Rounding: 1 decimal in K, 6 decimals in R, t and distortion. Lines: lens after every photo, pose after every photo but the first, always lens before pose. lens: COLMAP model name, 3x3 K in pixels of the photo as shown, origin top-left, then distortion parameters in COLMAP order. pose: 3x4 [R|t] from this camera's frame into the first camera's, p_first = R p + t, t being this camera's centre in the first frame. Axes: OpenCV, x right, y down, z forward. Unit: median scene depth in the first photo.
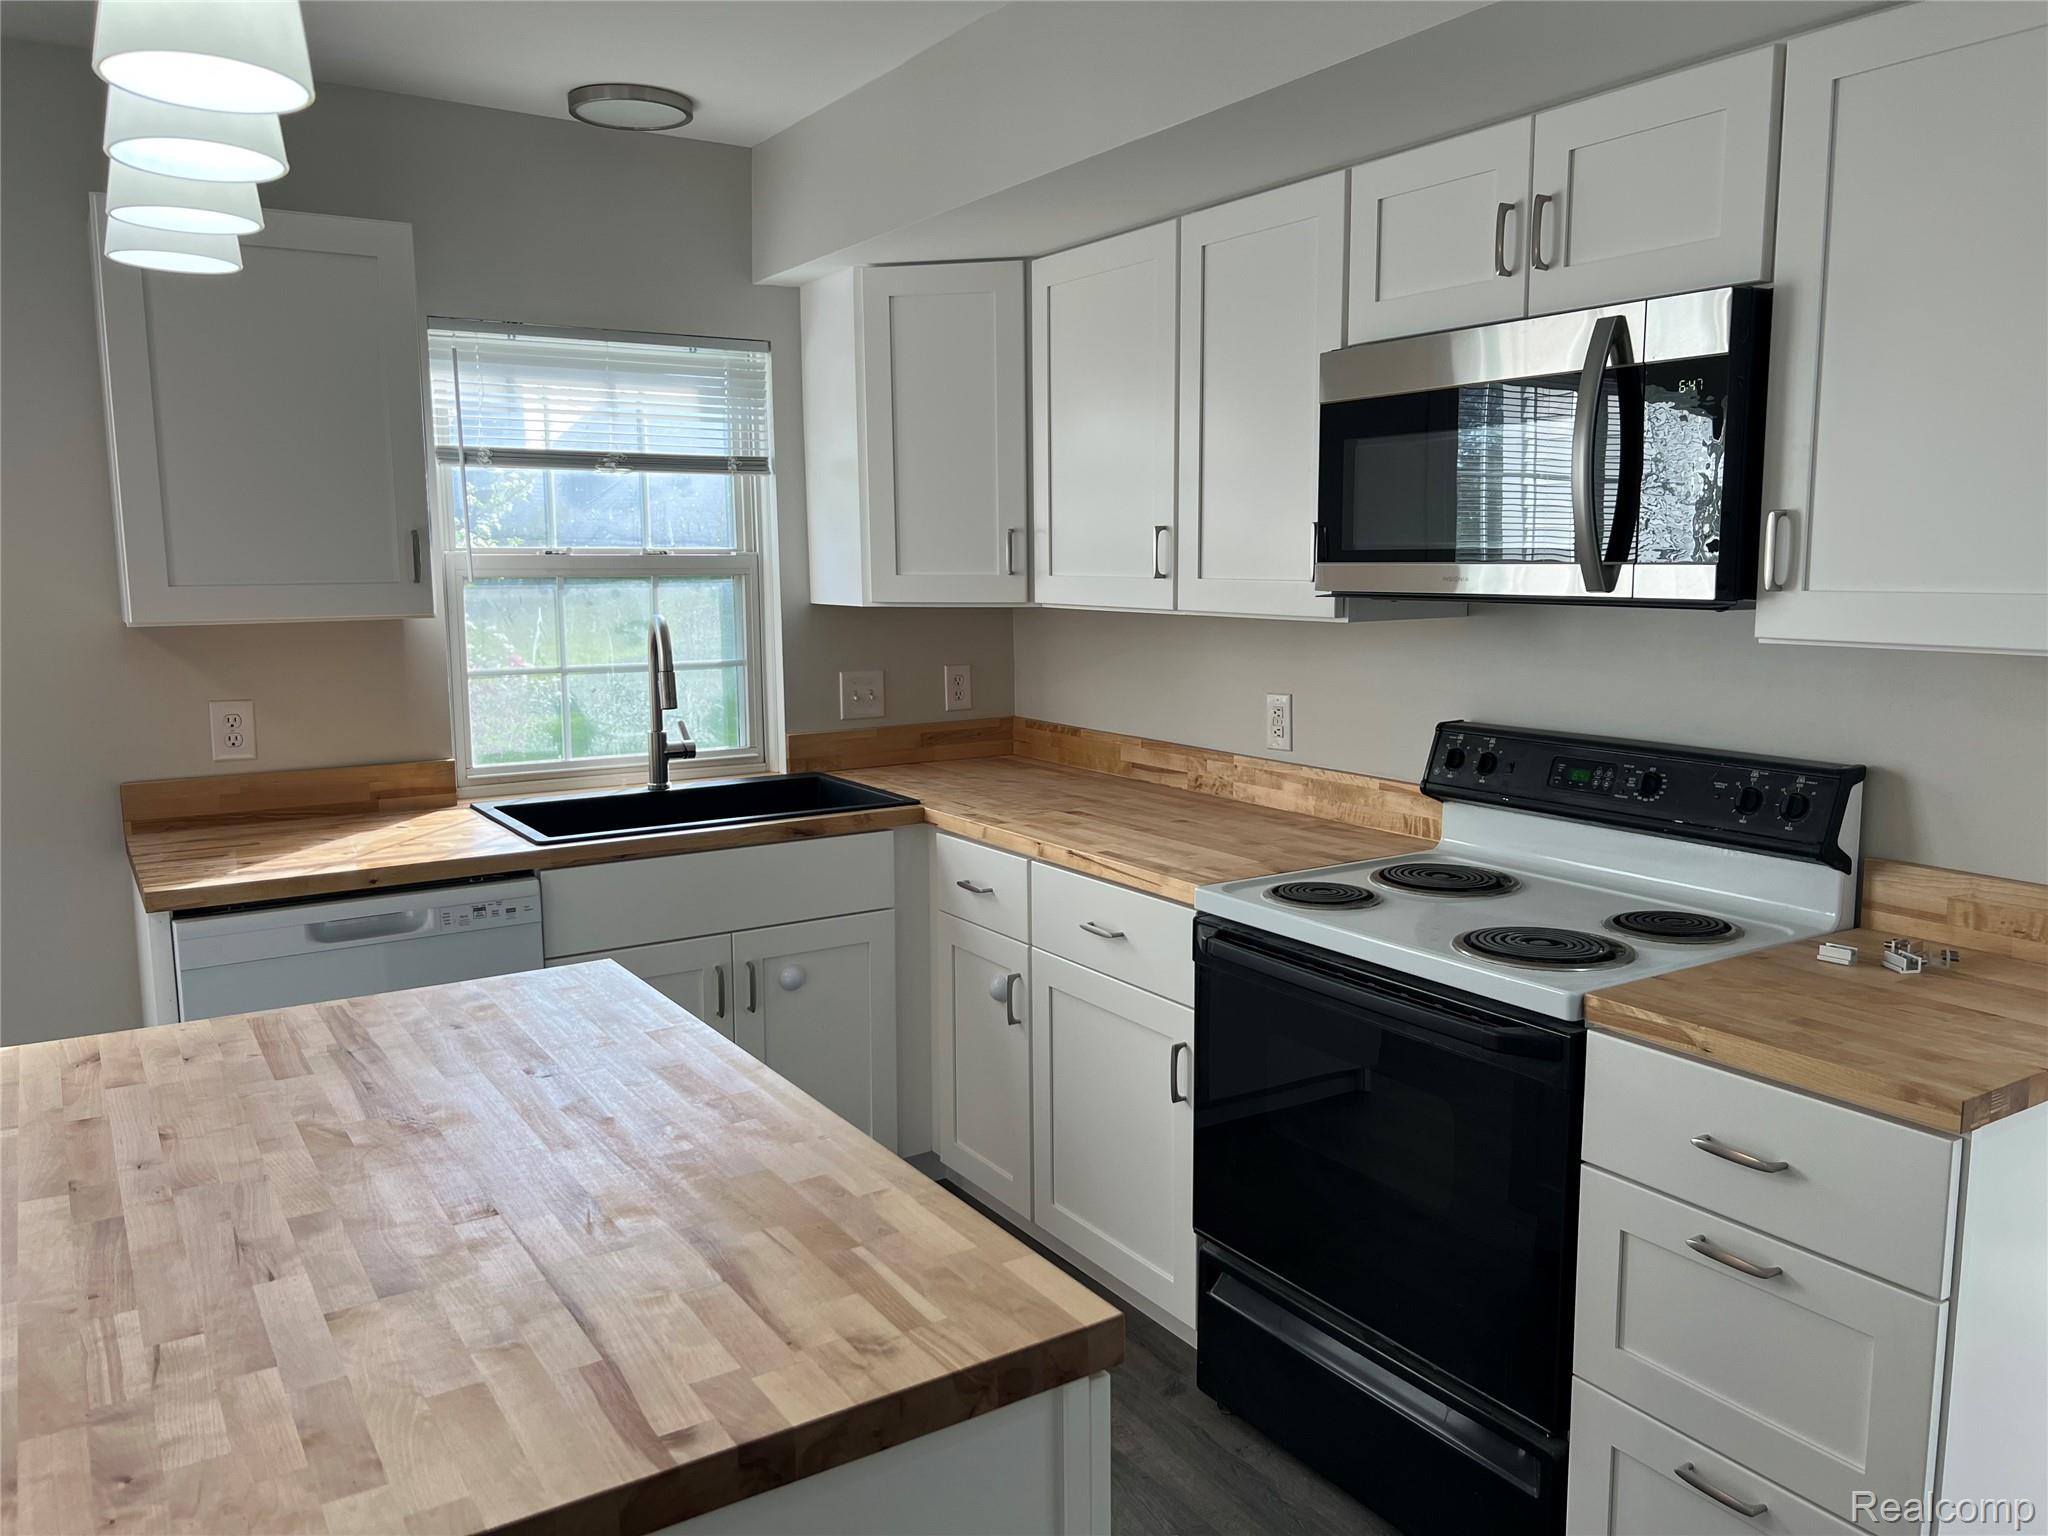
lens RADIAL K [[1540.5, 0, 1058.8], [0, 1540.5, 770.5], [0, 0, 1]] dist [0.026572, -0.072723]
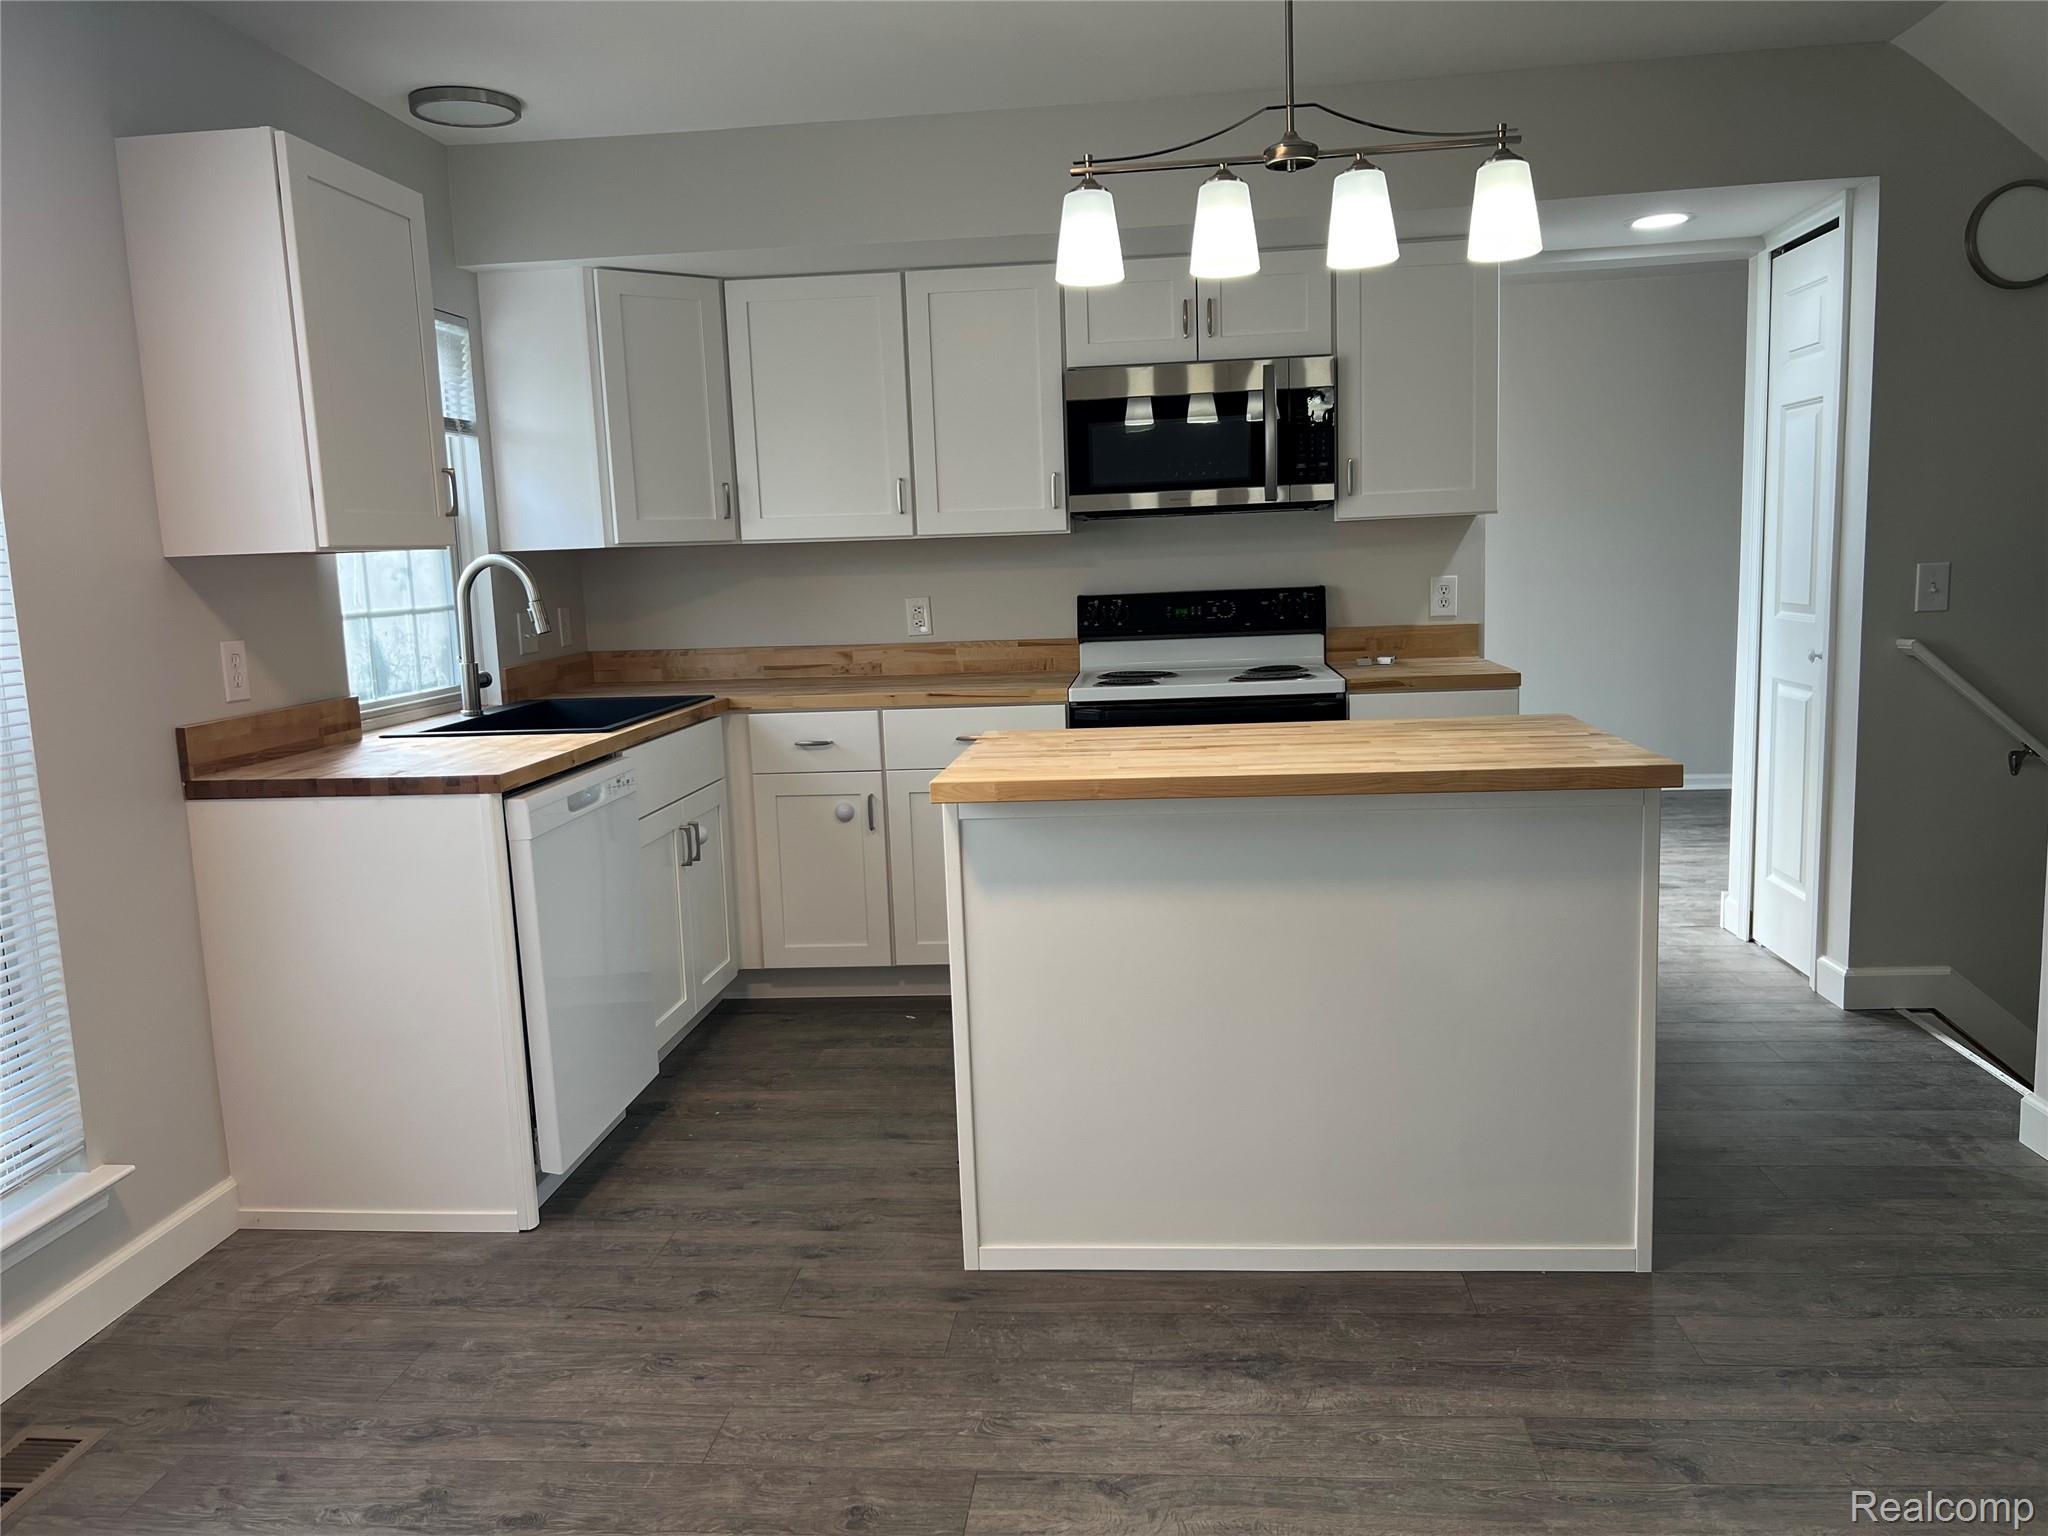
lens RADIAL K [[1540.5, 0, 1058.8], [0, 1540.5, 770.5], [0, 0, 1]] dist [0.026572, -0.072723]
pose [[0.611106, -0.129895, 0.780818, -0.929323], [0.145286, 0.988091, 0.050668, 0.058802], [-0.778101, 0.082478, 0.622700, -0.011417]]
